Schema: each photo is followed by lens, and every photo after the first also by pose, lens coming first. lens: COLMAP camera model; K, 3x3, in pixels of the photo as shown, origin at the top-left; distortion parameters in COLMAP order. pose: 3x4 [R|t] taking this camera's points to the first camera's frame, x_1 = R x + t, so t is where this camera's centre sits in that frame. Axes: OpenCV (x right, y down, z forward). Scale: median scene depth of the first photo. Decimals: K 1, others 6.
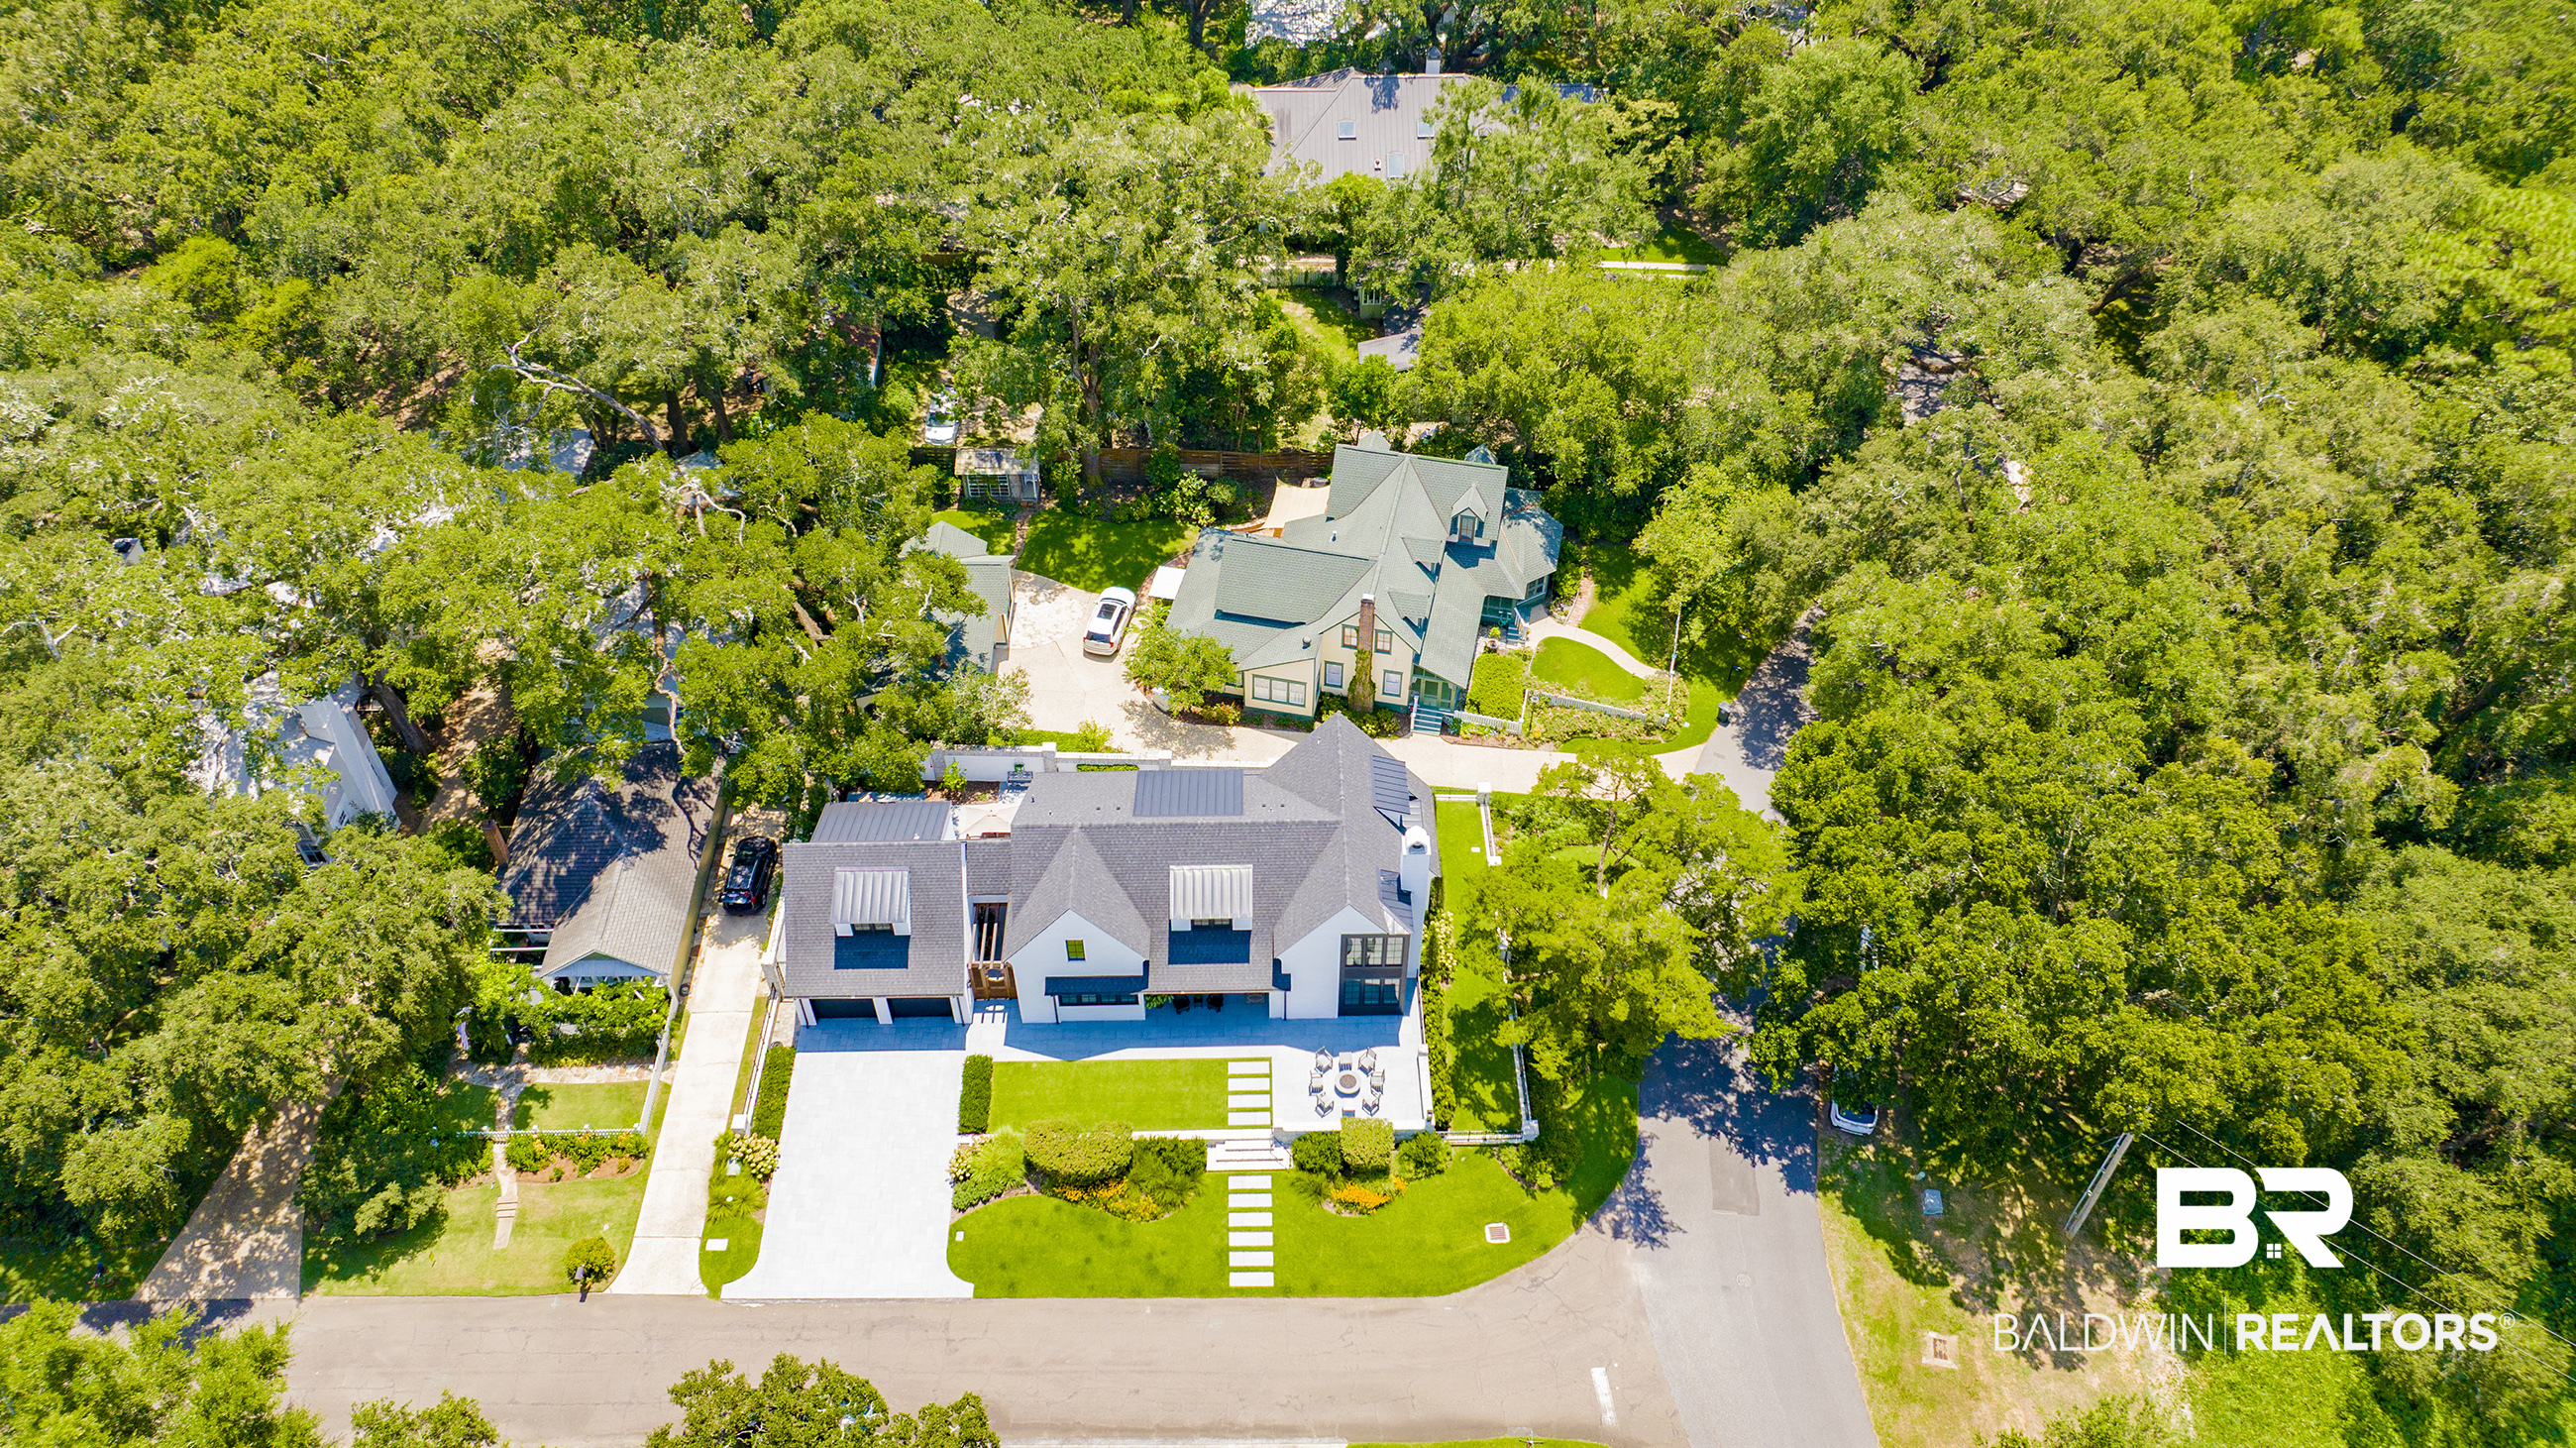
lens RADIAL K [[1875.8, 0, 1285.0], [0, 1875.8, 806.6], [0, 0, 1]] dist [-0.056944, 0.033001]
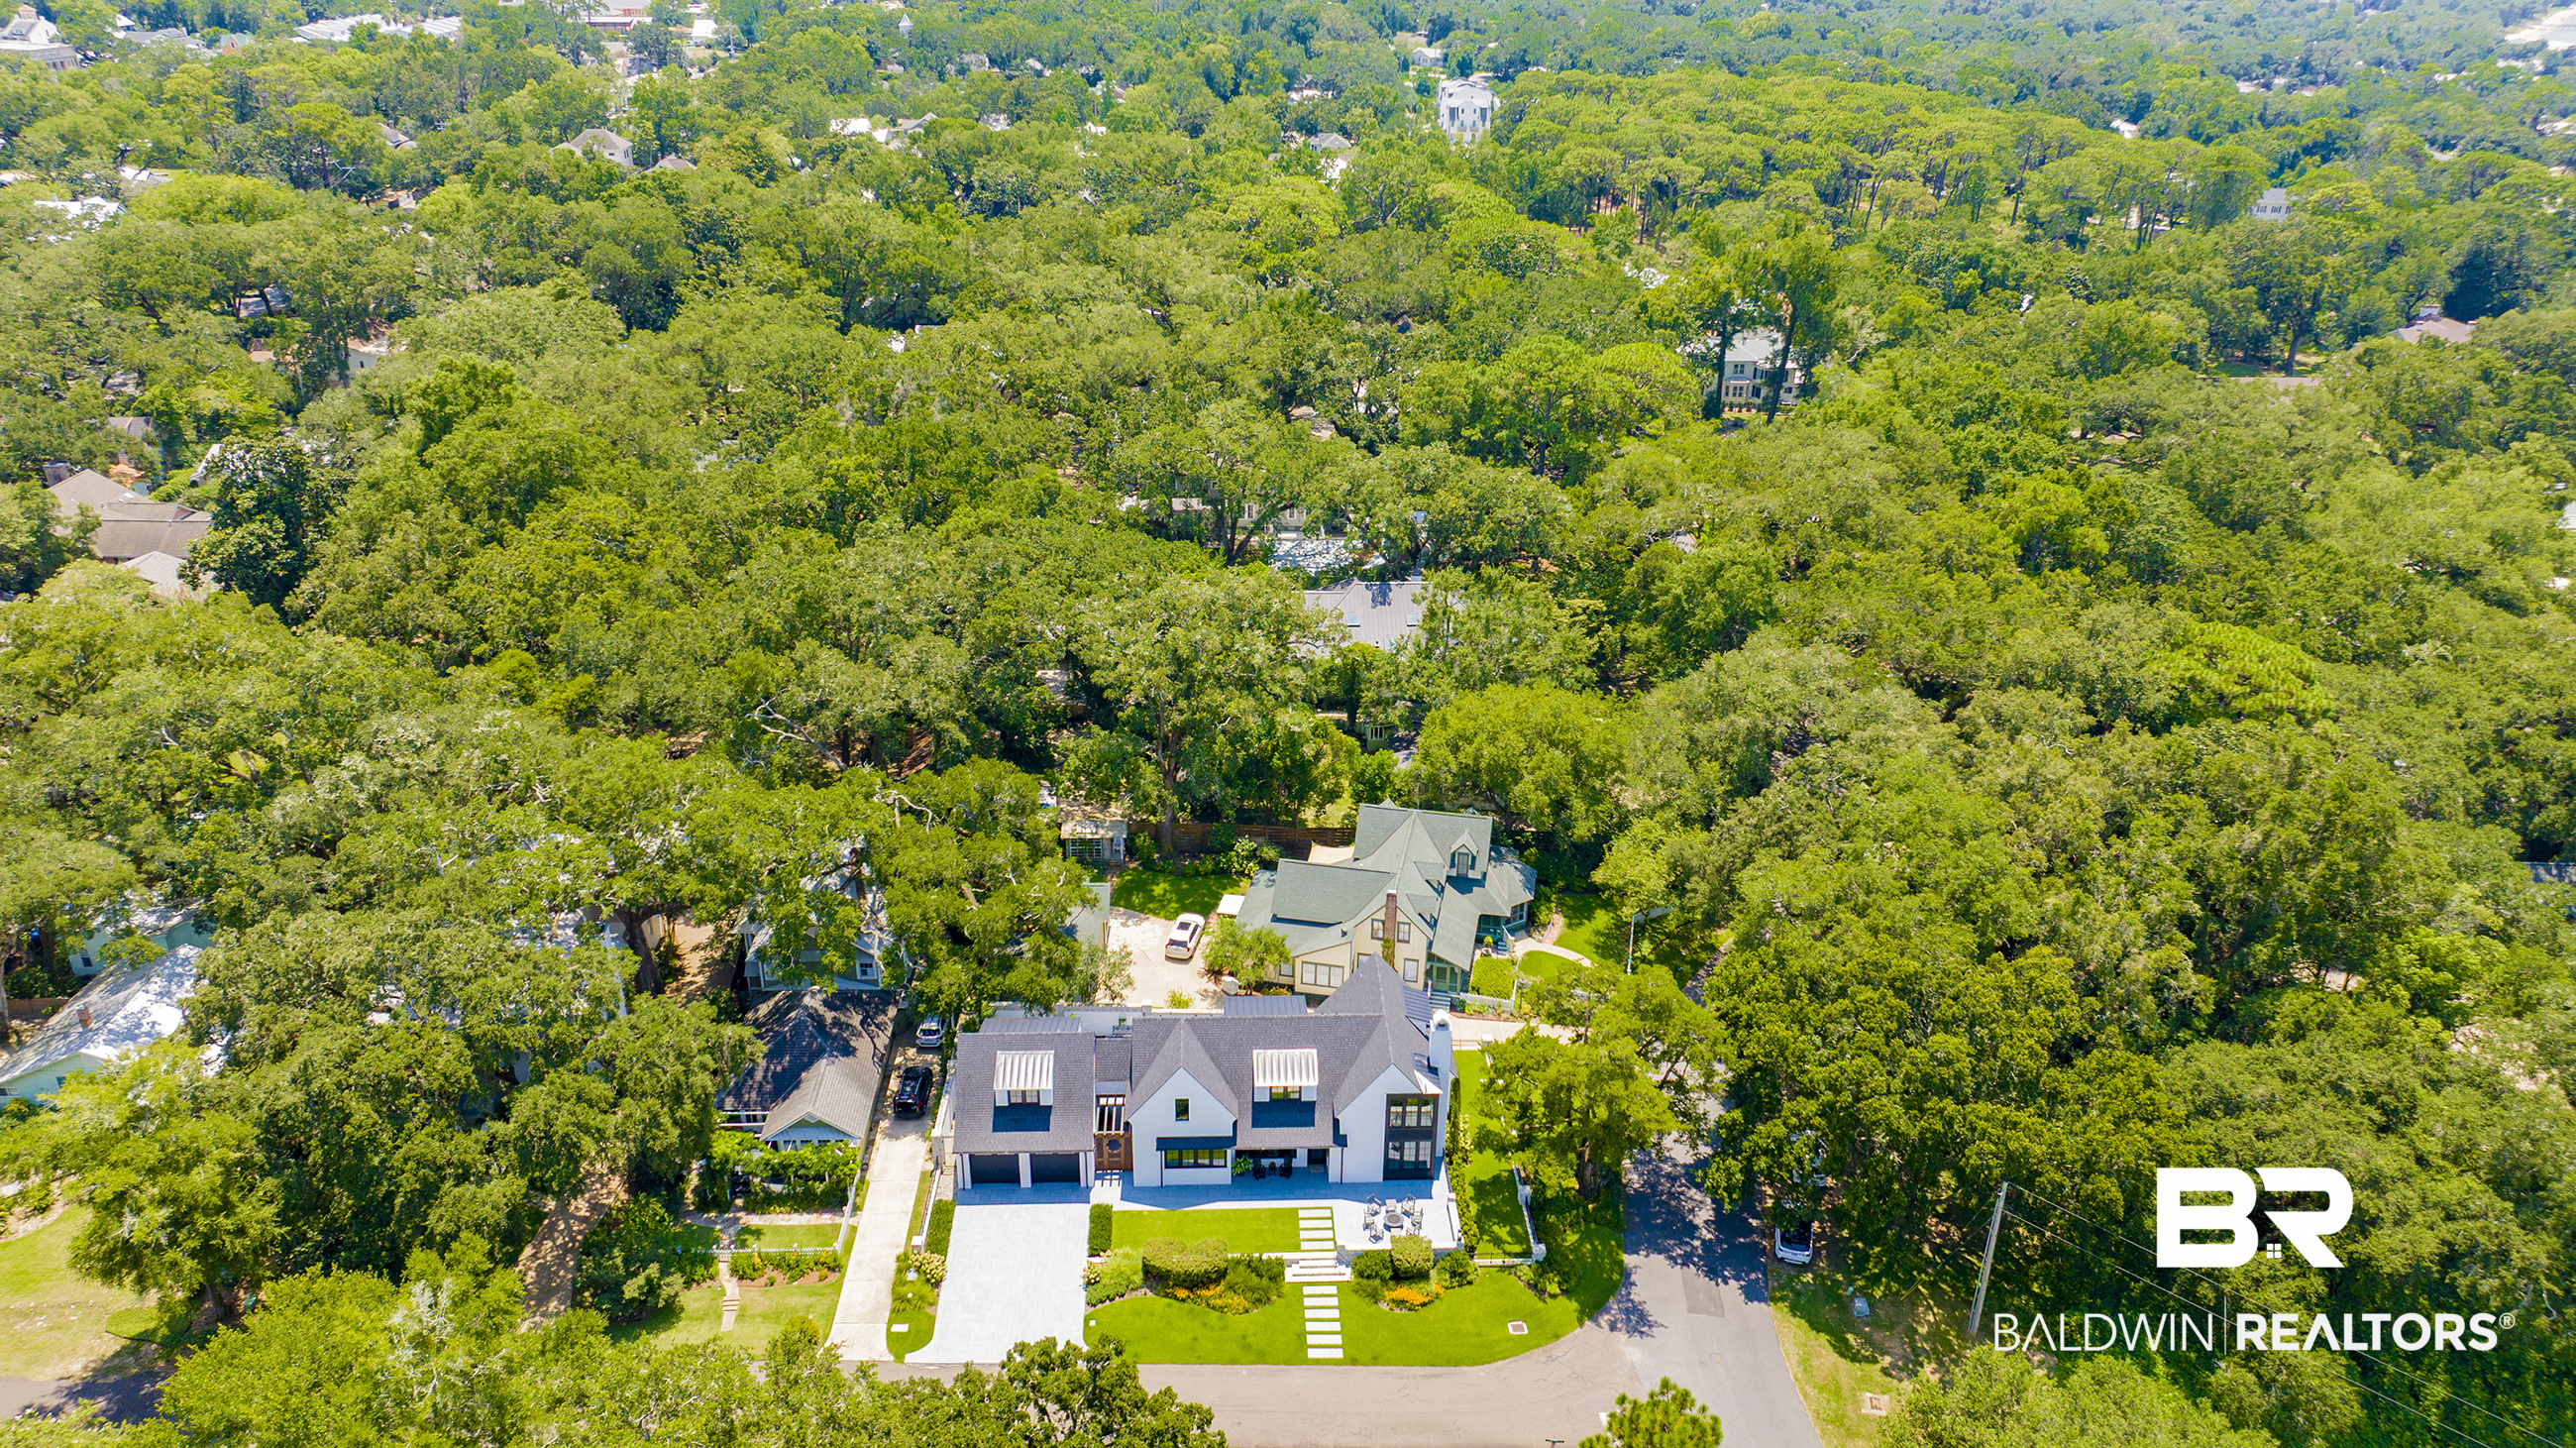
lens RADIAL K [[1847.3, 0, 1288.0], [0, 1847.3, 724.0], [0, 0, 1]] dist [-0.073999, -0.000347]
pose [[0.999809, -0.004322, 0.019078, -0.059437], [0.011013, 0.930397, -0.366387, 0.284643], [-0.016166, 0.366527, 0.930267, -0.275390]]
